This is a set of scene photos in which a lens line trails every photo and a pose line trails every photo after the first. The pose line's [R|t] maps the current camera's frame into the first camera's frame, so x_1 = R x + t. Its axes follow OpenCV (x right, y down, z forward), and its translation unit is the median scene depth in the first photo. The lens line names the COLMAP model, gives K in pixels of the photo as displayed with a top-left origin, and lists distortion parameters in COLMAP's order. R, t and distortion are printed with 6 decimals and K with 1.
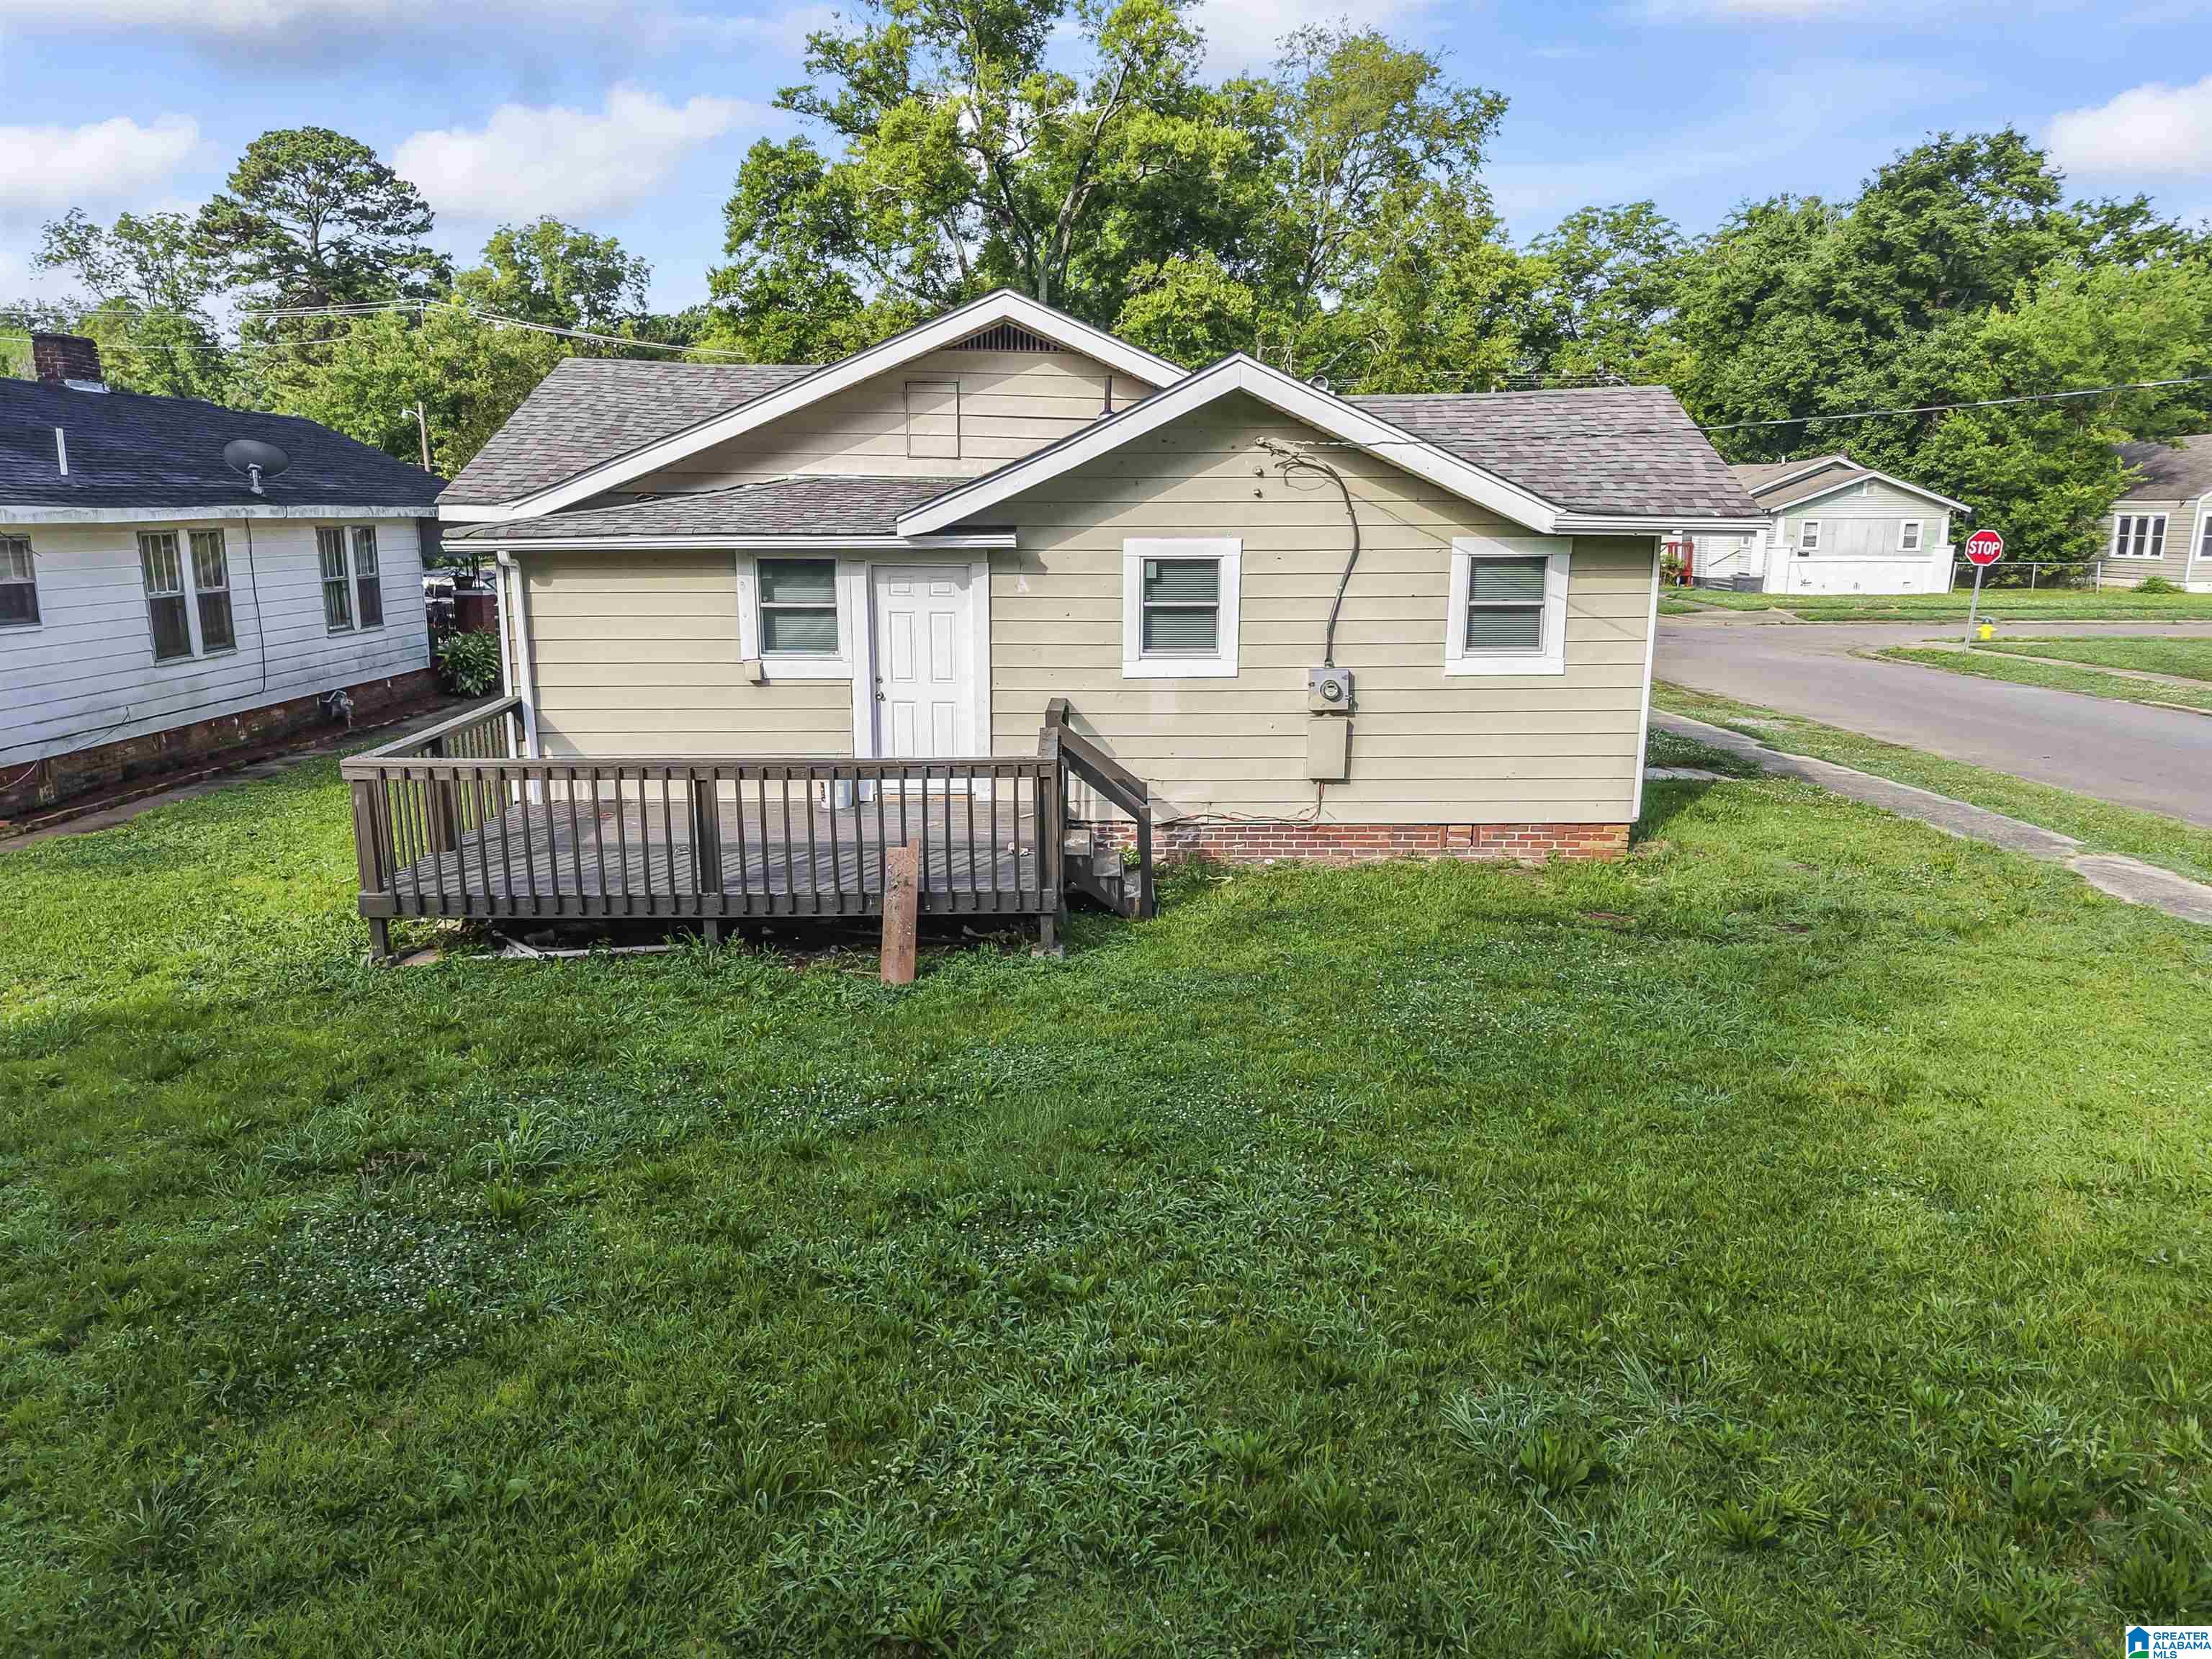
lens RADIAL K [[1508.7, 0, 1098.6], [0, 1508.7, 837.0], [0, 0, 1]] dist [0.024569, -0.013877]
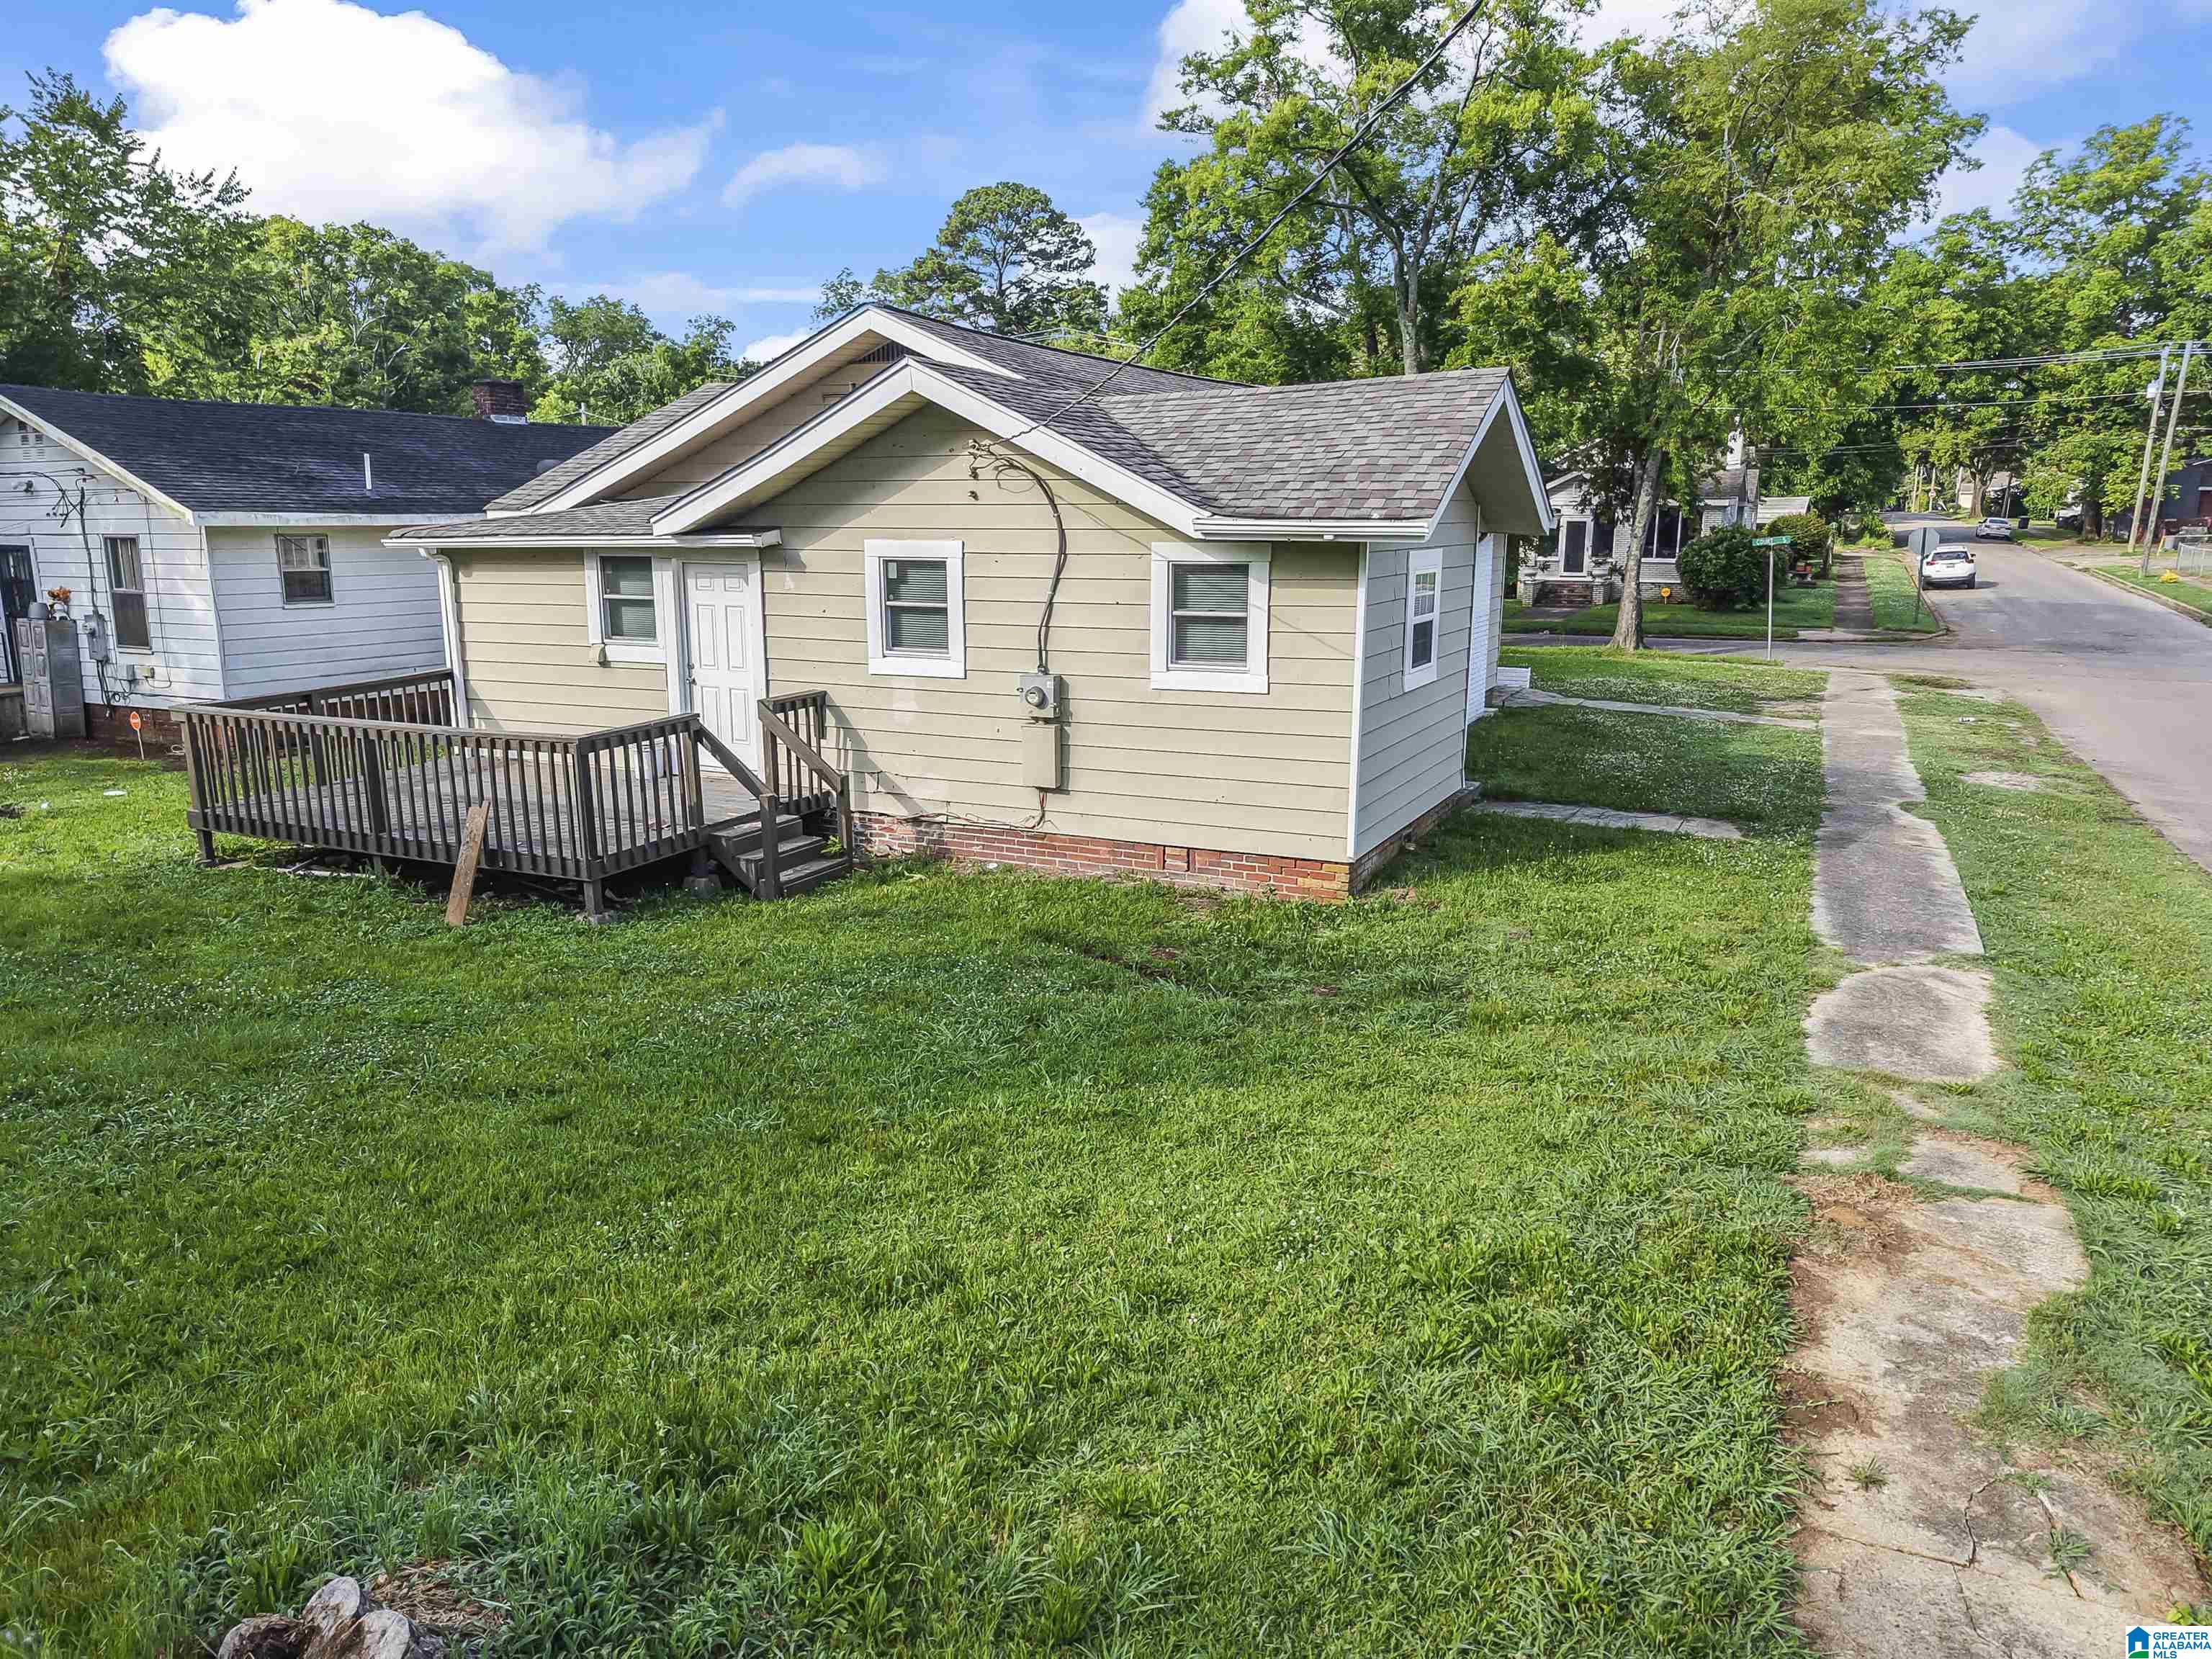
lens RADIAL K [[1508.7, 0, 1103.2], [0, 1508.7, 835.0], [0, 0, 1]] dist [0.024569, -0.013877]
pose [[0.894978, 0.091457, -0.436636, 0.625062], [-0.093549, 0.995474, 0.016762, -0.028219], [0.436192, 0.025846, 0.899482, 0.140486]]
